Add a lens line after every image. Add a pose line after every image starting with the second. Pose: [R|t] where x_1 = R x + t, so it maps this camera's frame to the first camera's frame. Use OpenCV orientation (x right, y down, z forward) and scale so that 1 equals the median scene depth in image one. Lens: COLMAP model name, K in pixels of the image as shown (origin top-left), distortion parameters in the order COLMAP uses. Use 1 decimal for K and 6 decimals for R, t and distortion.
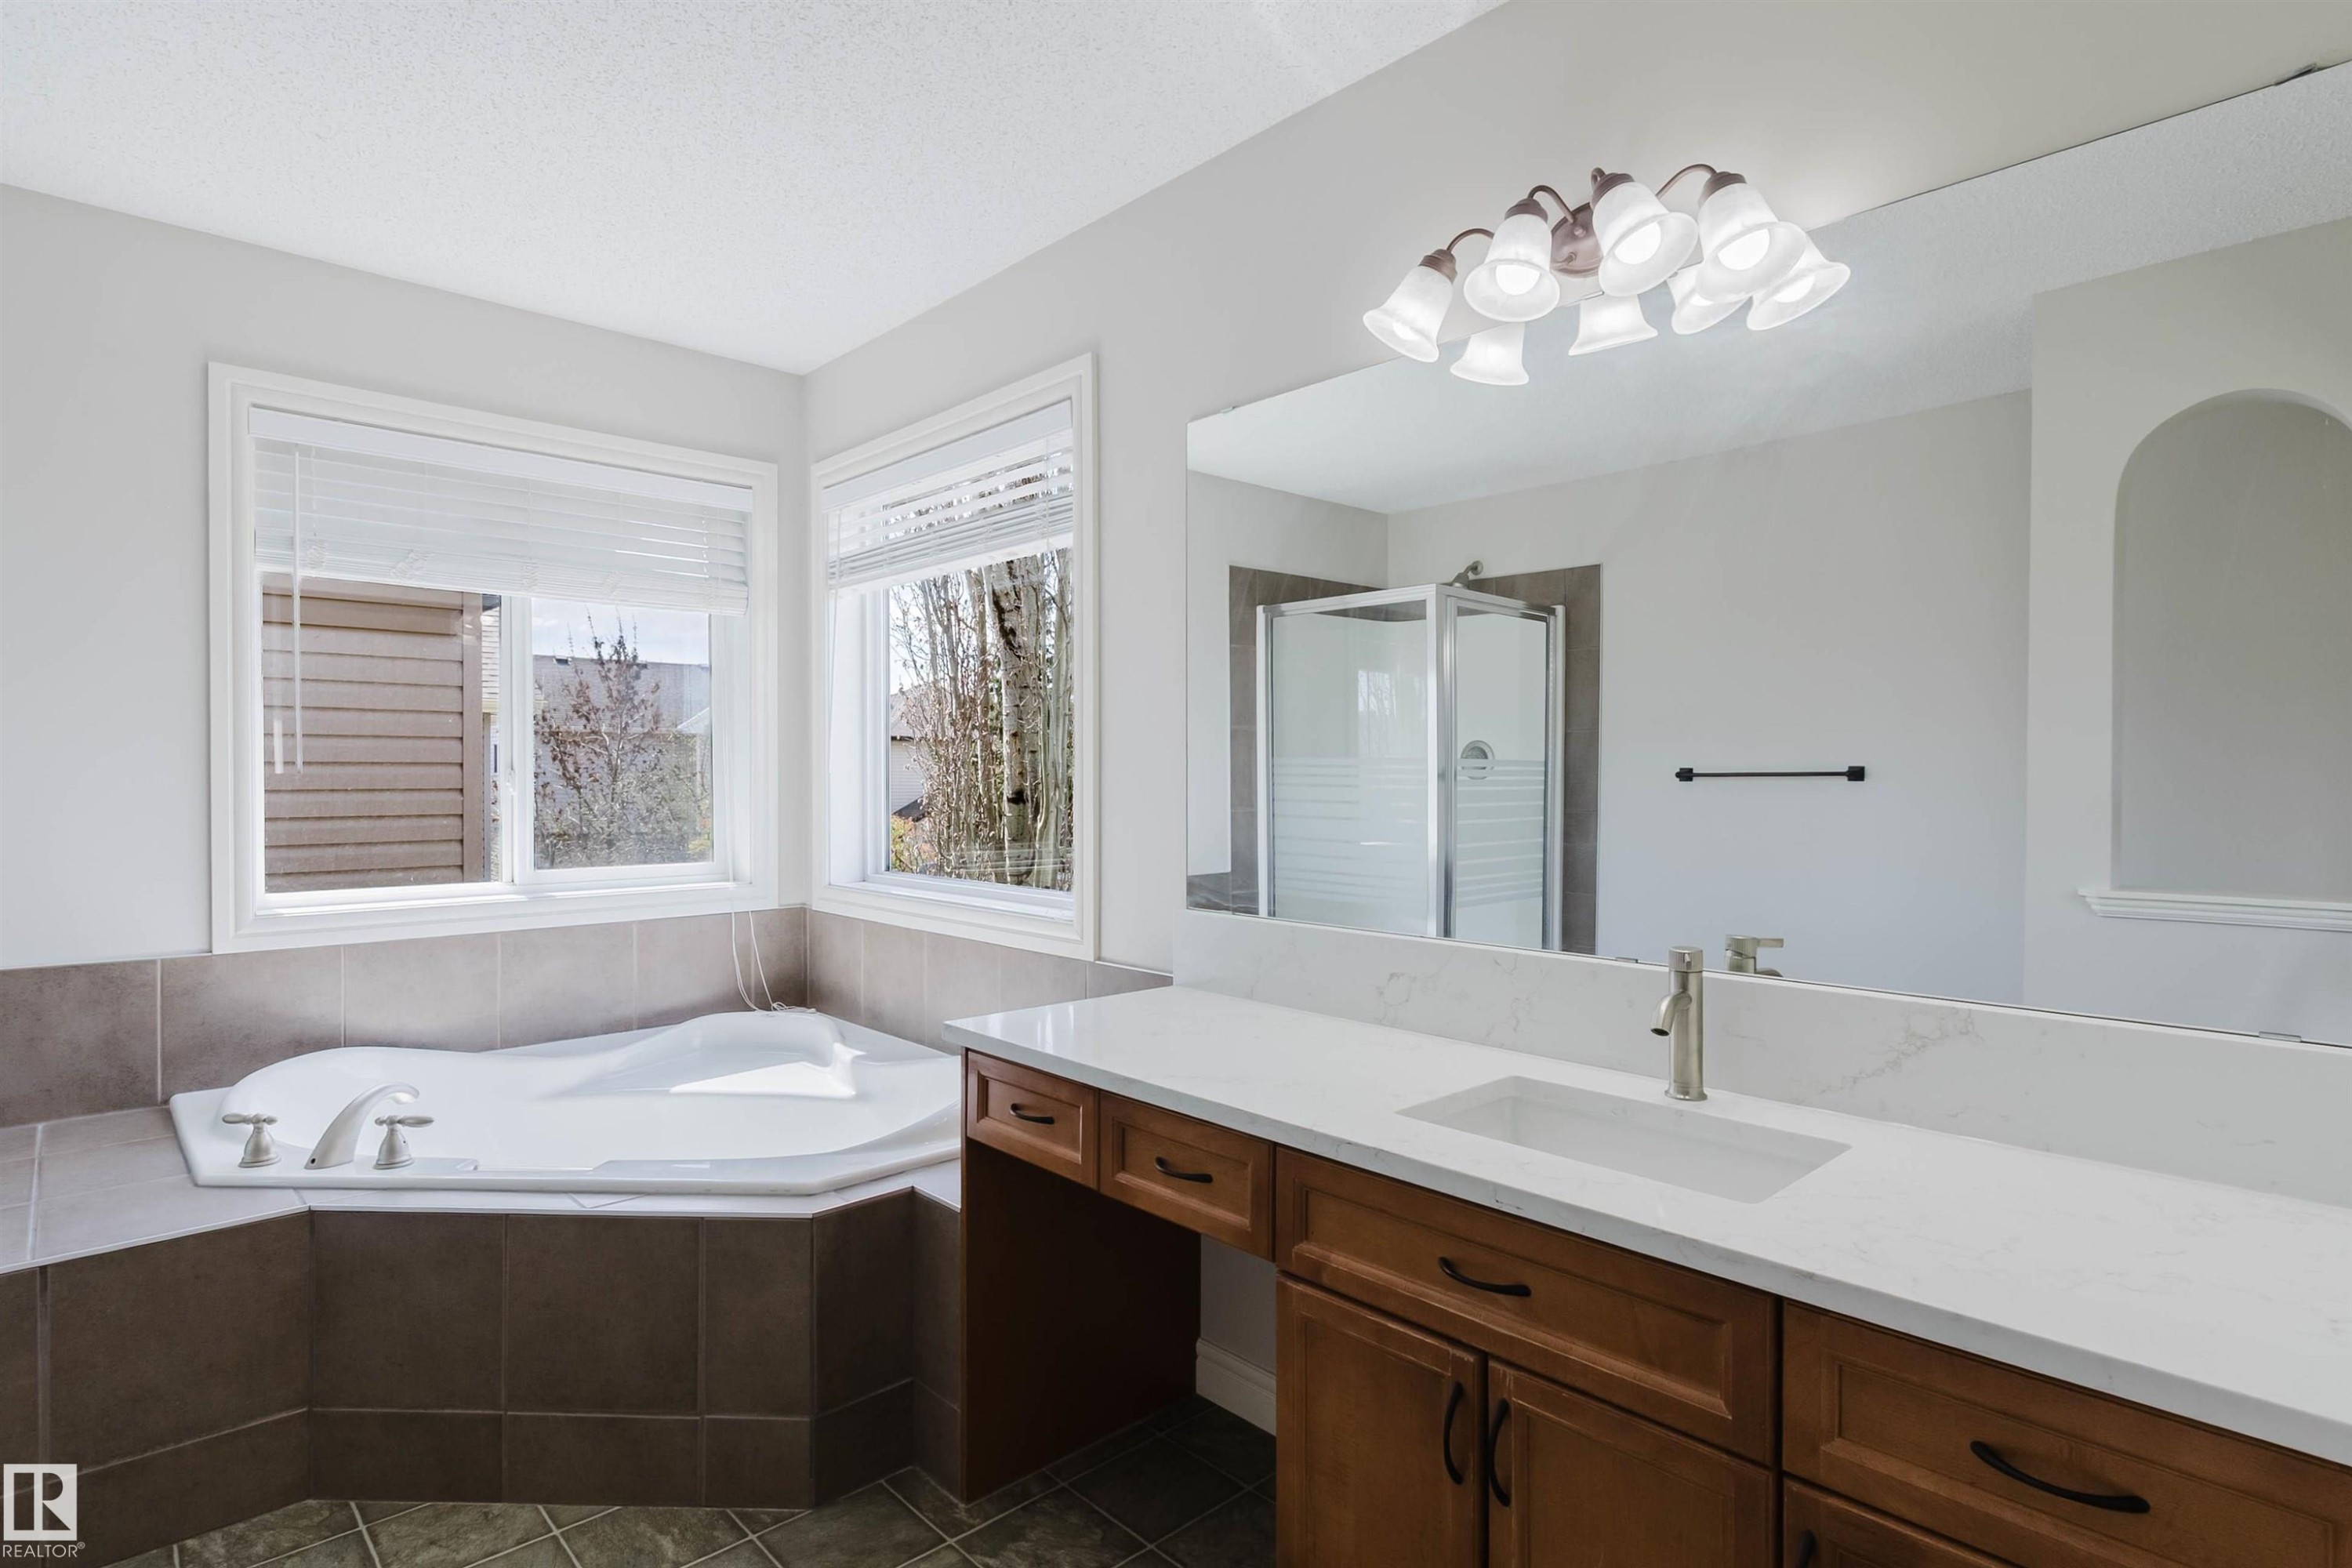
lens RADIAL K [[1198.9, 0, 1172.3], [0, 1198.9, 776.4], [0, 0, 1]] dist [-0.001418, -0.000256]
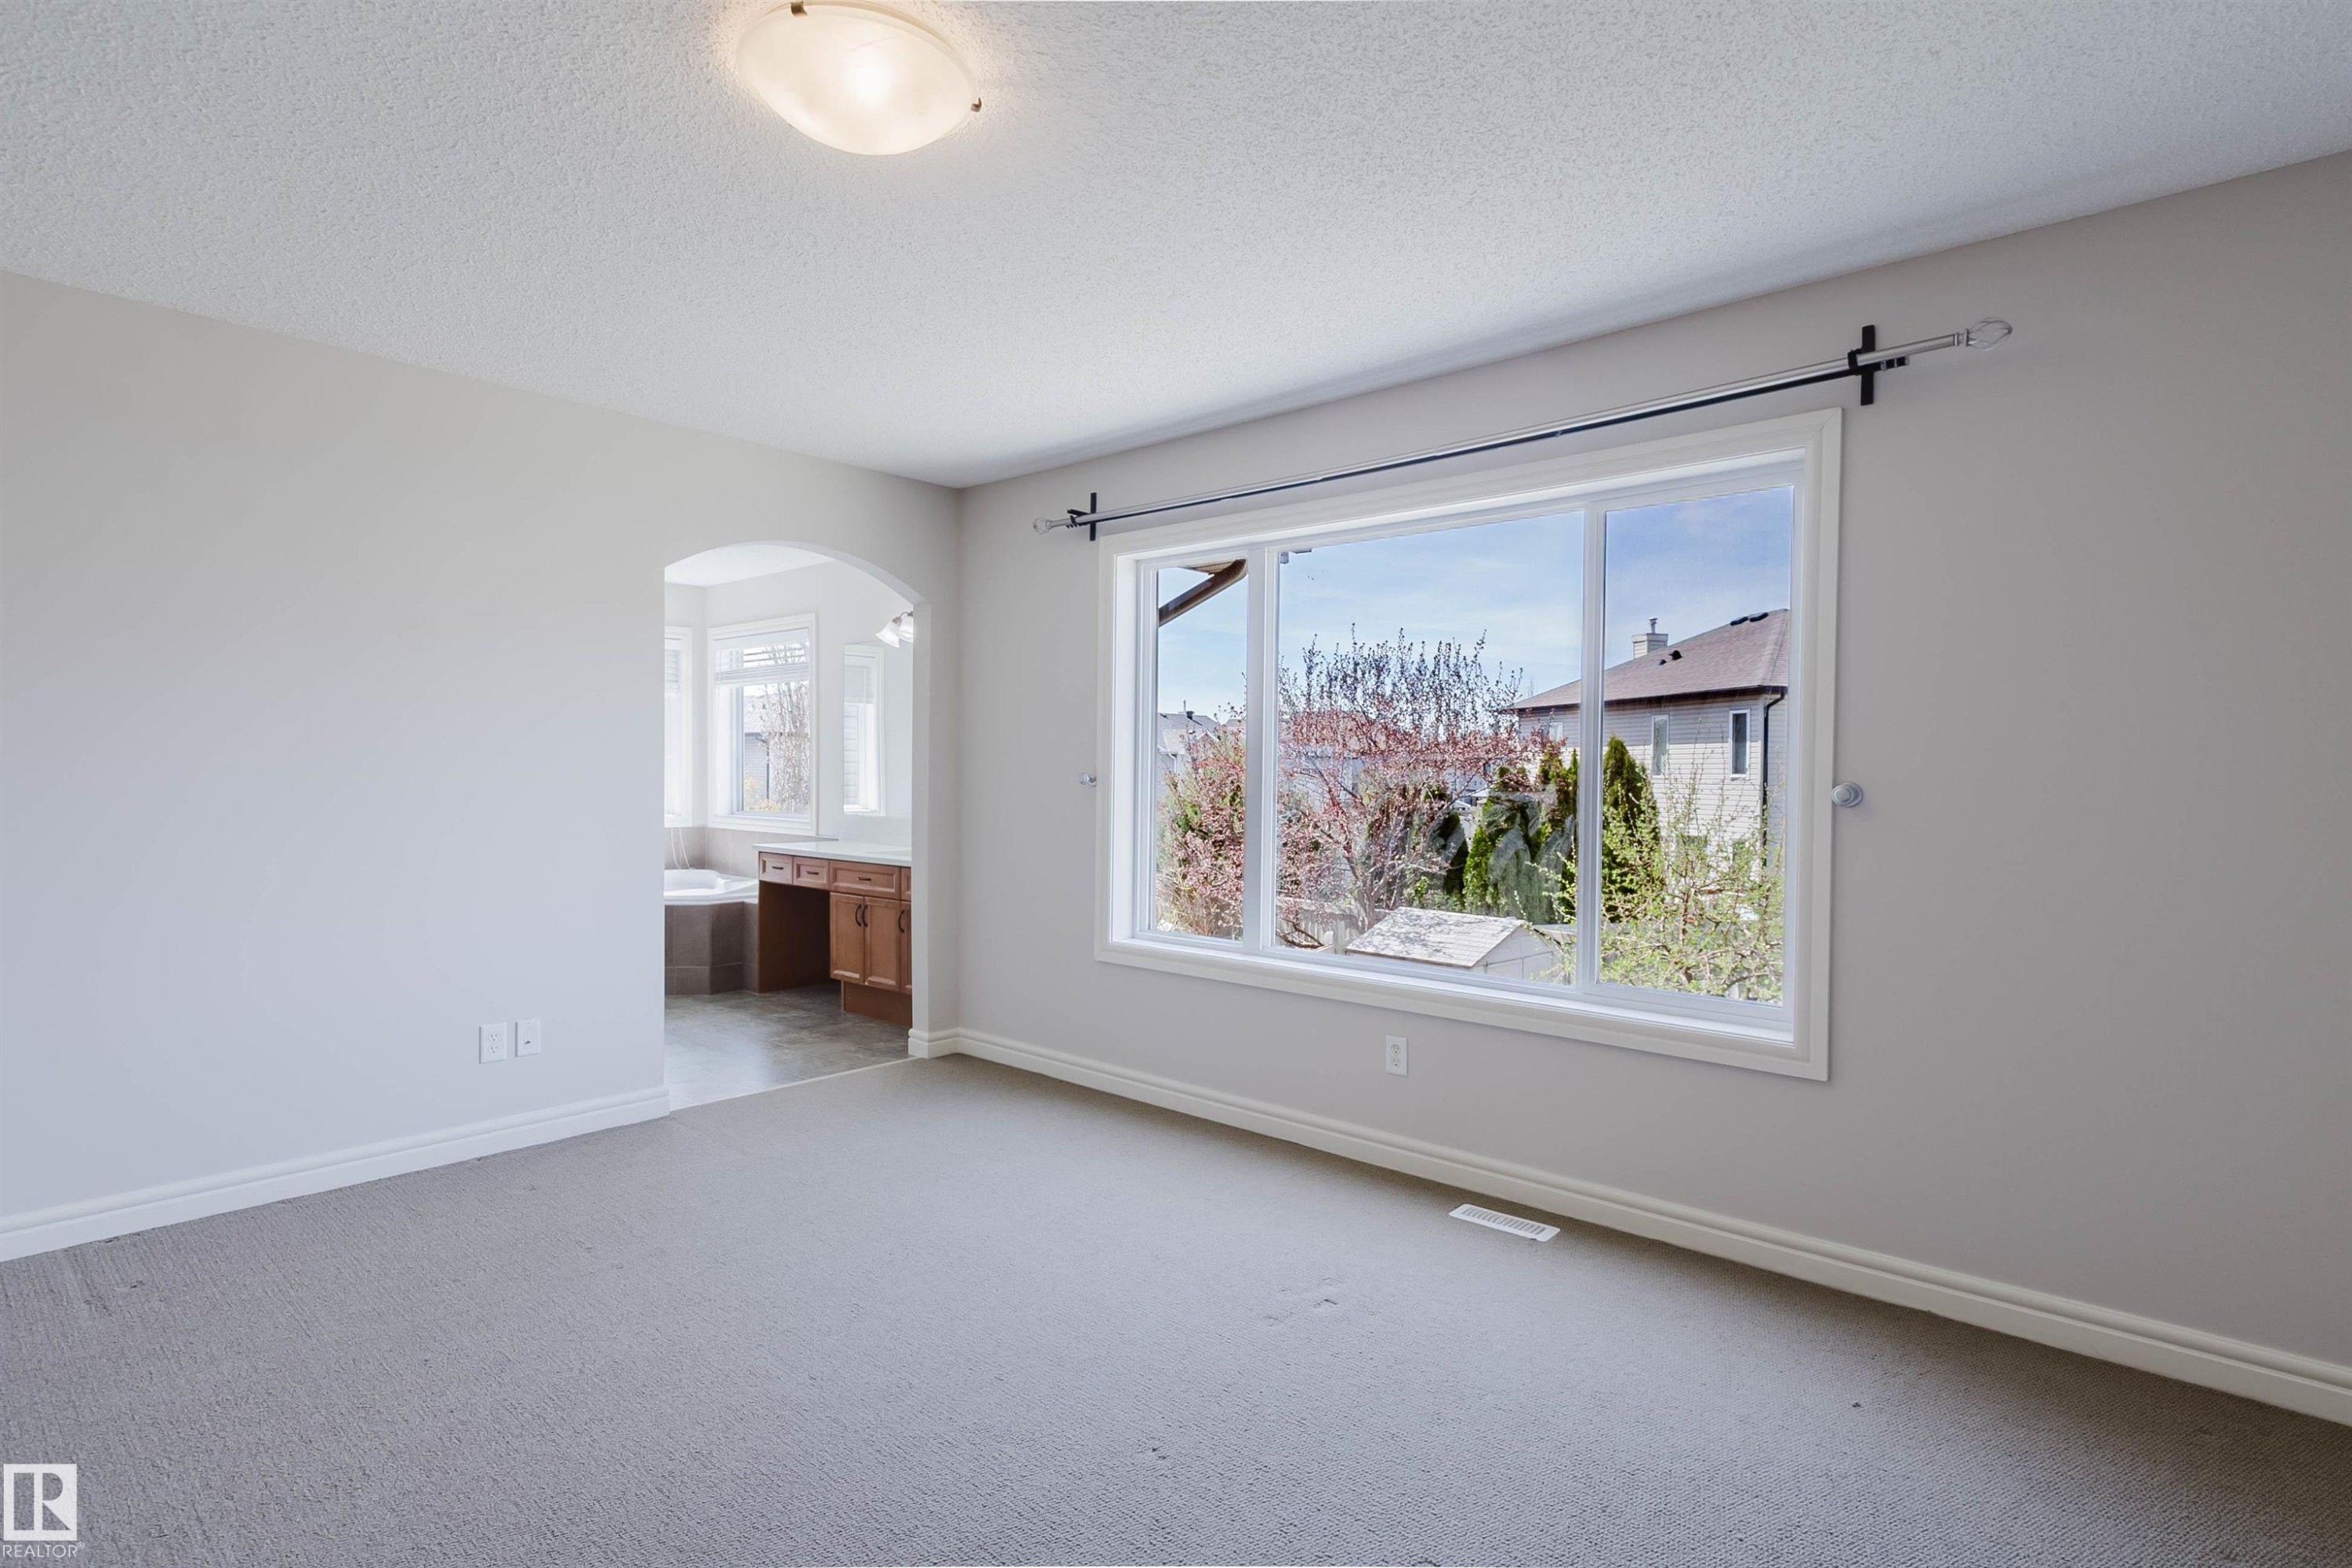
lens RADIAL K [[1198.9, 0, 1177.1], [0, 1198.9, 776.2], [0, 0, 1]] dist [-0.001418, -0.000256]
pose [[0.996118, 0.003454, 0.087960, 0.632431], [-0.003810, 0.999985, 0.003877, 0.005244], [-0.087945, -0.004197, 0.996116, -2.202723]]
